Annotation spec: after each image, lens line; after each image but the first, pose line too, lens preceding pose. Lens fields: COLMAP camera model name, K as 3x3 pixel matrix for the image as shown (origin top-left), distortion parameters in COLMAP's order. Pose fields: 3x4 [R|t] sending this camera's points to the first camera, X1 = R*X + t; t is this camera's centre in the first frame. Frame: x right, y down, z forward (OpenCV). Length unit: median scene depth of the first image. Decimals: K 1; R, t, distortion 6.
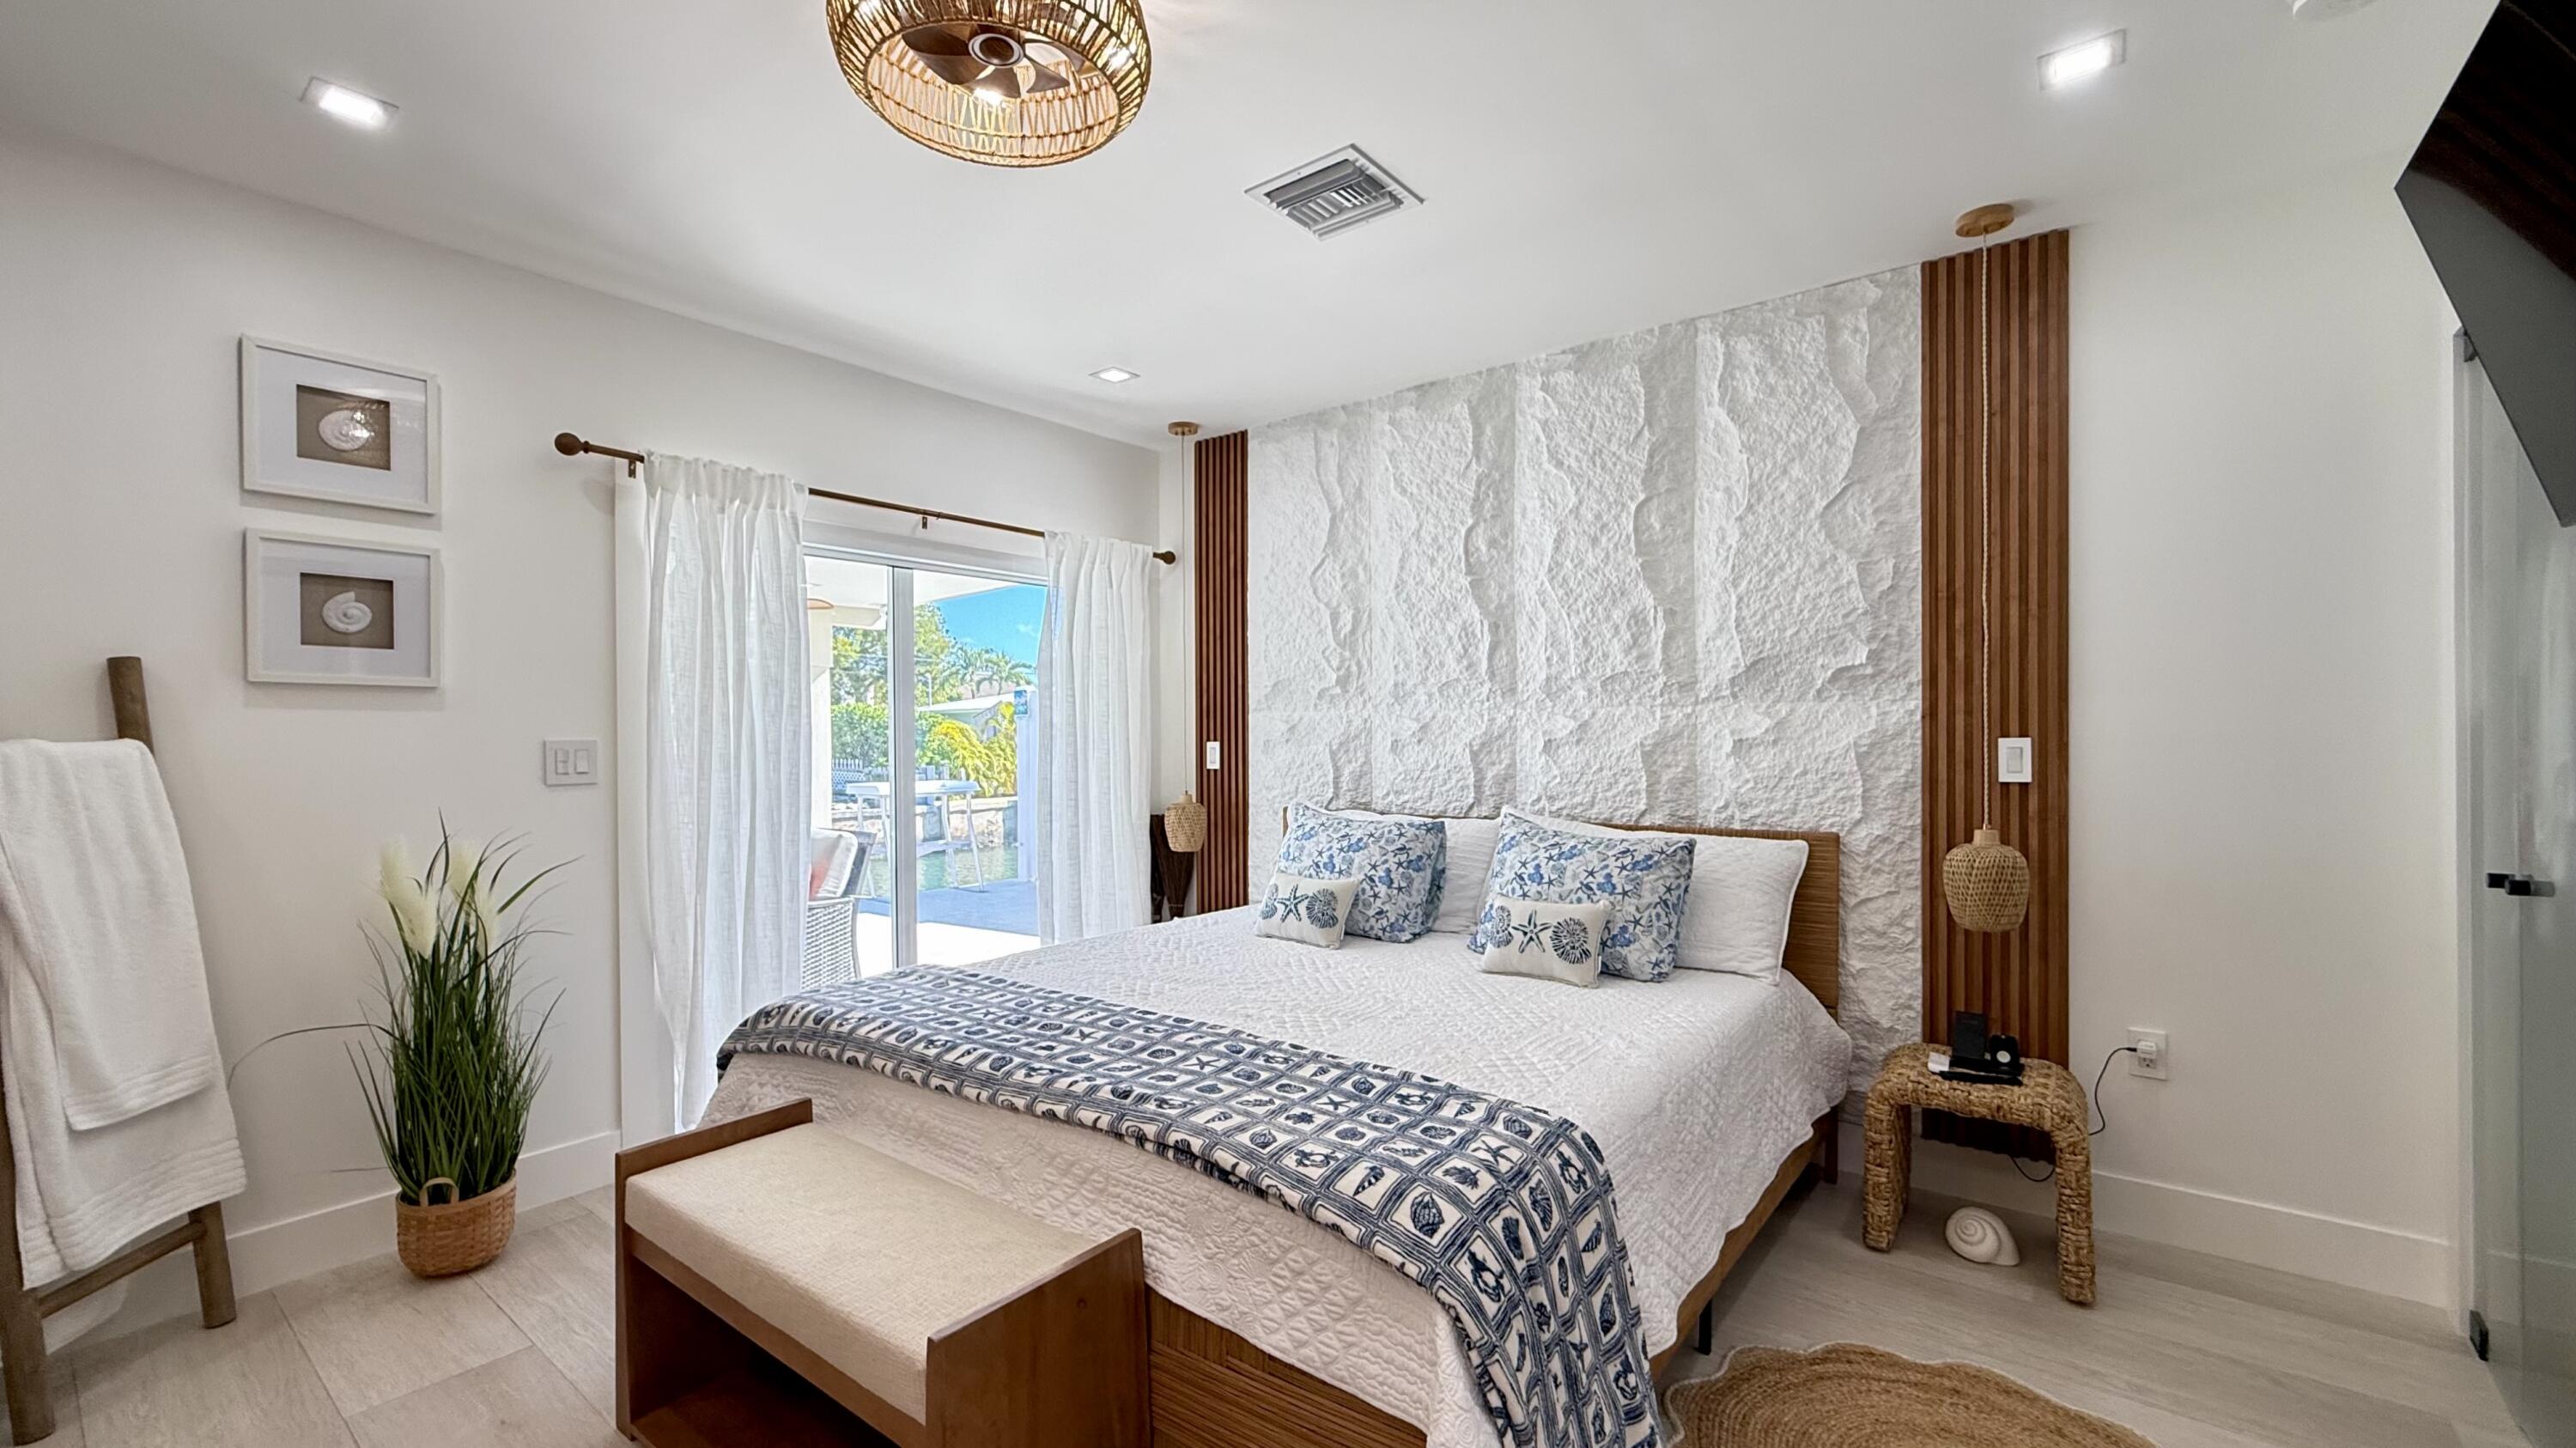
lens RADIAL K [[1035.2, 0, 1278.6], [0, 1035.2, 724.6], [0, 0, 1]] dist [0.001255, 0.000001]
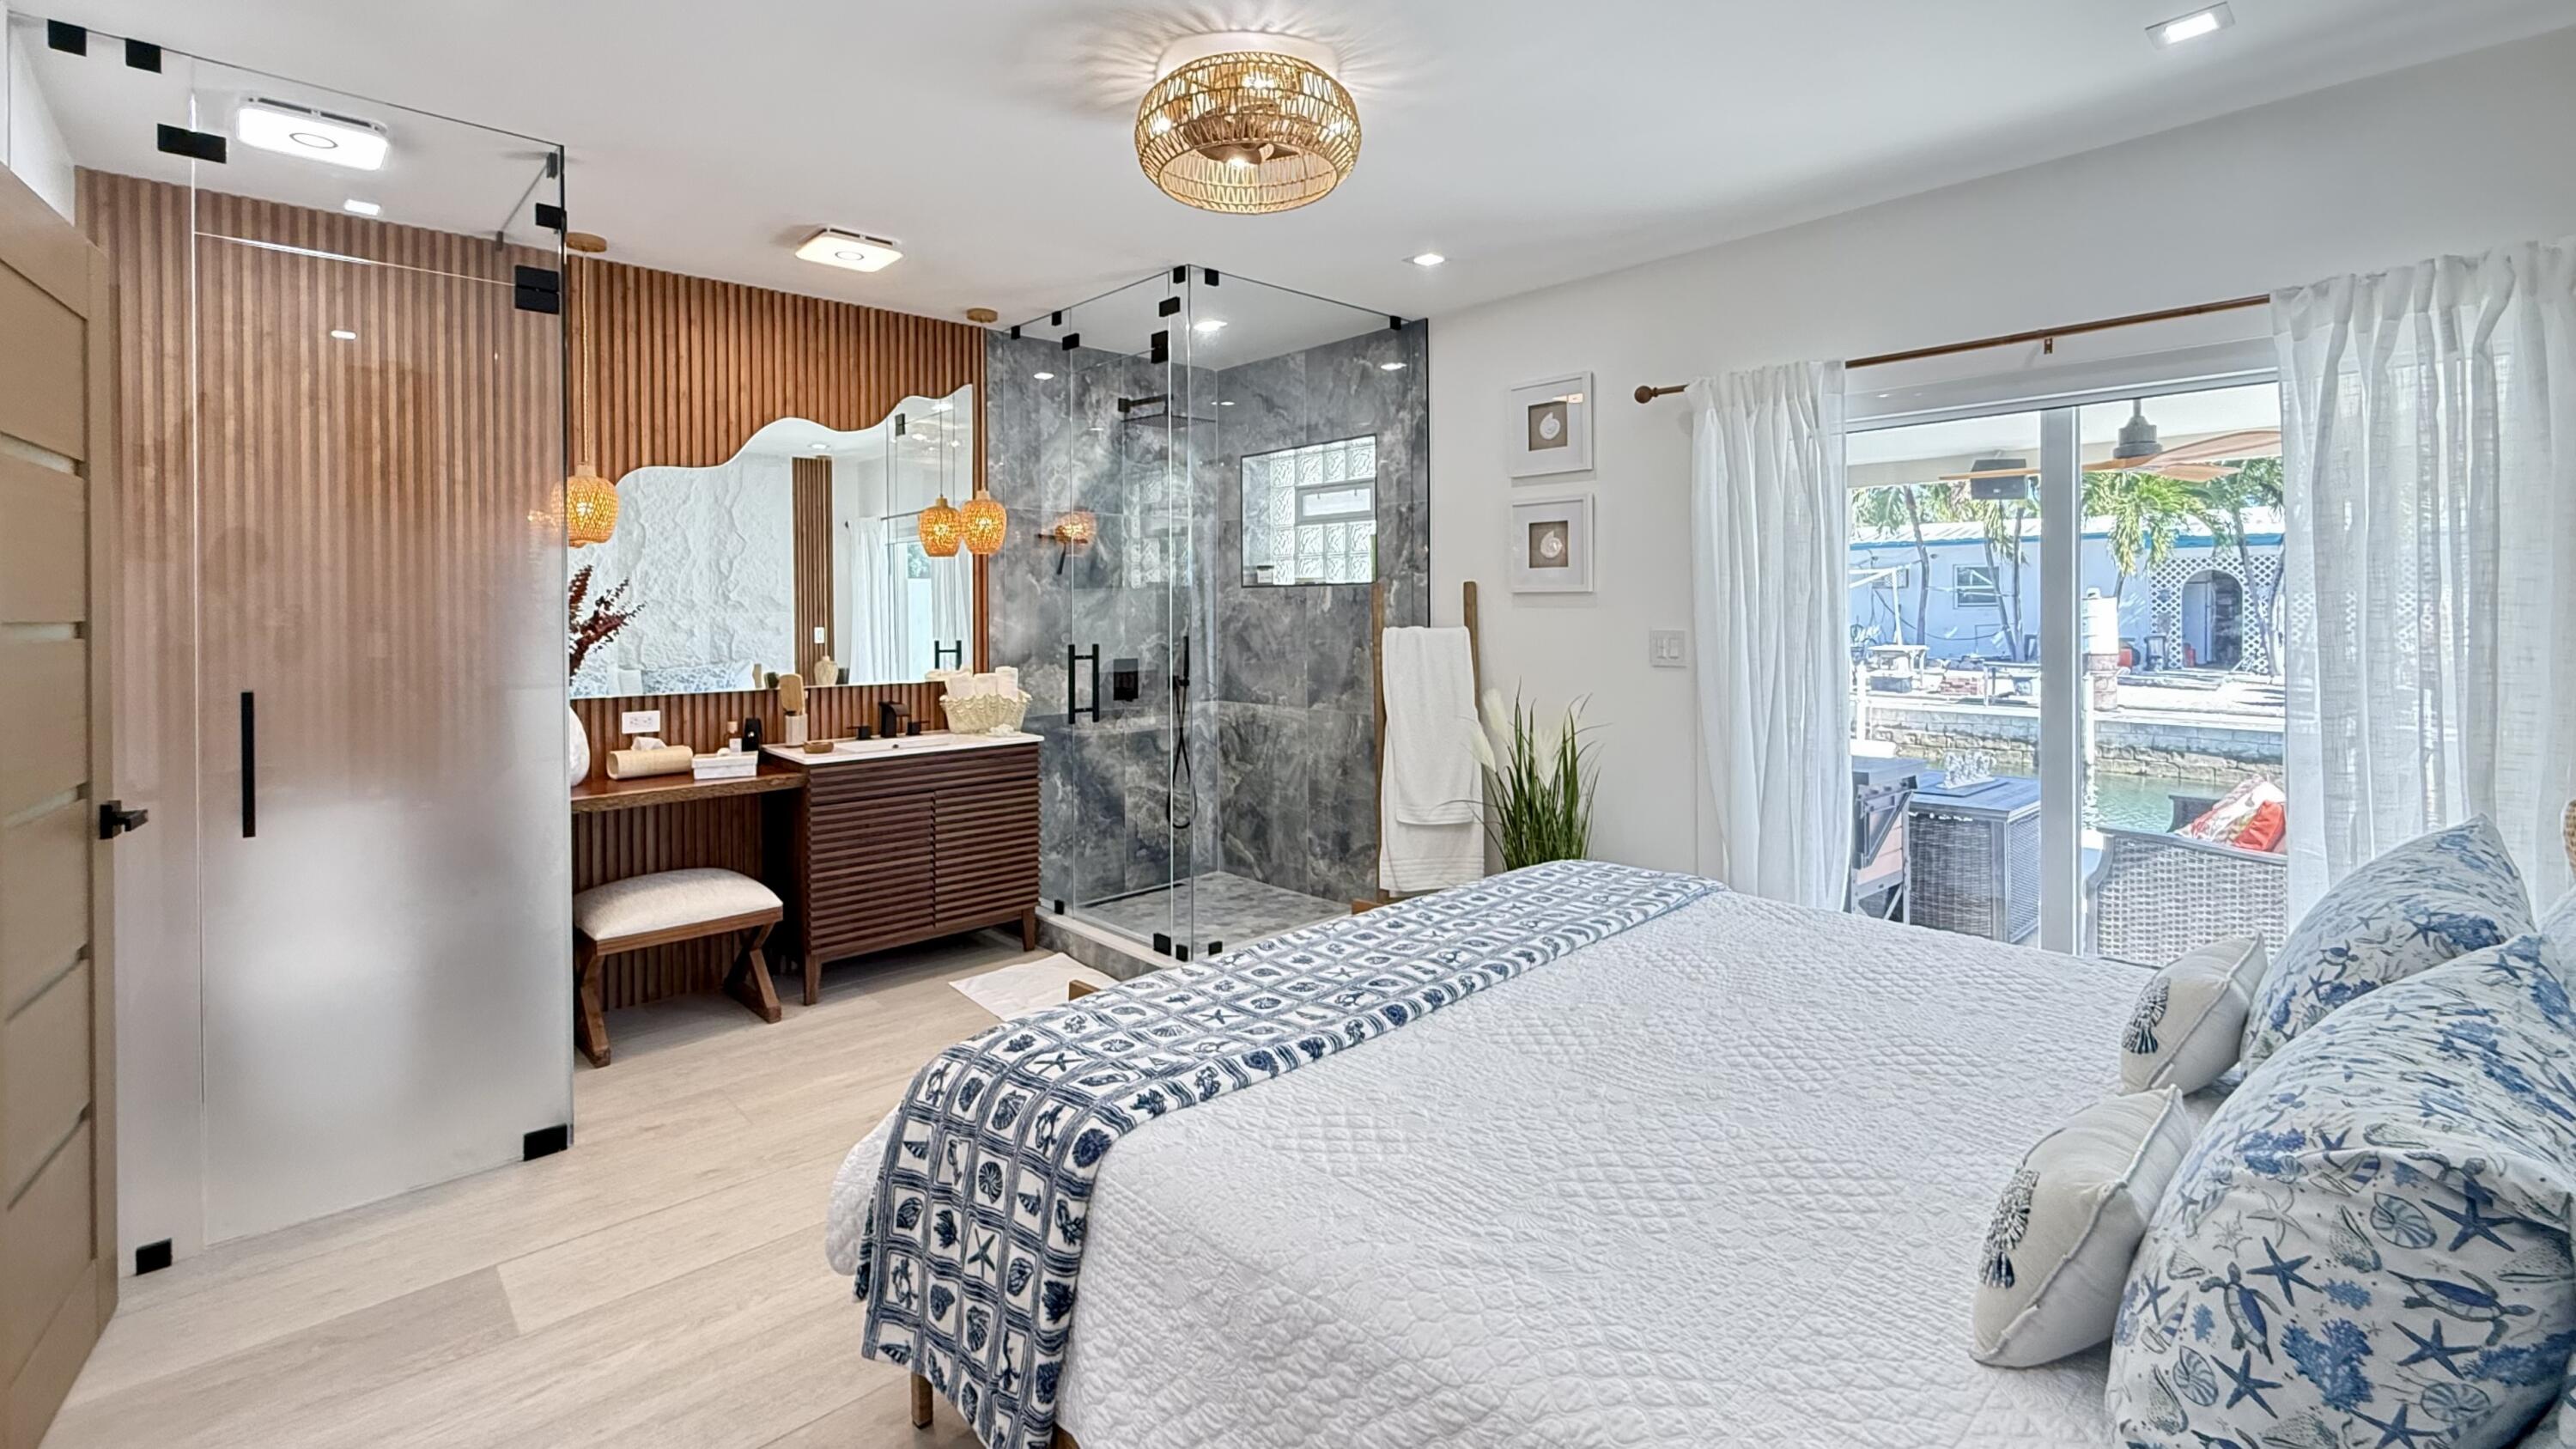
lens RADIAL K [[1112.5, 0, 1303.8], [0, 1112.5, 596.6], [0, 0, 1]] dist [-0.015293, -0.000161]
pose [[-0.140217, 0.000196, -0.990121, 0.780321], [0.019232, 0.999812, -0.002525, -0.033144], [0.989934, -0.019396, -0.140194, 0.855347]]
